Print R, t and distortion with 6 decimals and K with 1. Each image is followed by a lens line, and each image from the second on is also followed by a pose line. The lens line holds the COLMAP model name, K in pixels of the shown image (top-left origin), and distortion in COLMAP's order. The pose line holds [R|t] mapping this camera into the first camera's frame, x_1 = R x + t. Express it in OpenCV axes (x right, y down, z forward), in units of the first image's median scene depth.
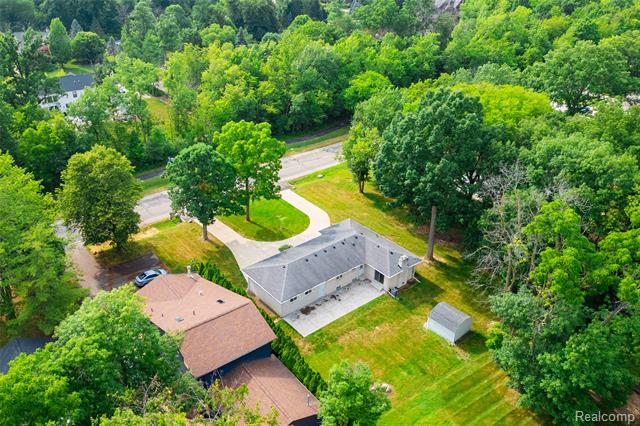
lens RADIAL K [[522.1, 0, 285.8], [0, 522.1, 211.6], [0, 0, 1]] dist [0.032425, -0.005814]
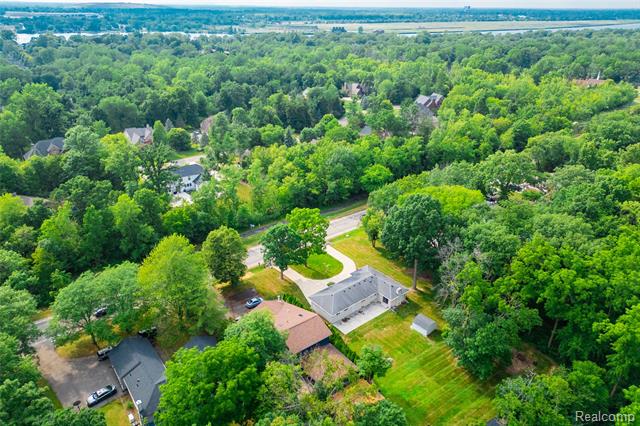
lens RADIAL K [[437.1, 0, 320.9], [0, 437.1, 228.5], [0, 0, 1]] dist [0.043693, -0.003118]
pose [[0.999409, -0.010302, 0.032799, -0.083523], [0.011319, 0.999457, -0.030955, -0.072157], [-0.032463, 0.031308, 0.998982, -0.468452]]
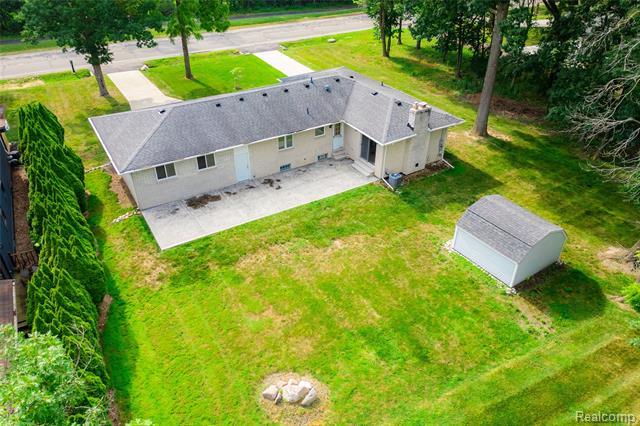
lens RADIAL K [[437.1, 0, 320.9], [0, 437.1, 228.5], [0, 0, 1]] dist [0.043693, -0.003118]
pose [[0.992594, 0.061629, -0.104689, 0.180978], [-0.048669, 0.991320, 0.122131, 0.149758], [0.111307, -0.116131, 0.986977, 0.573119]]
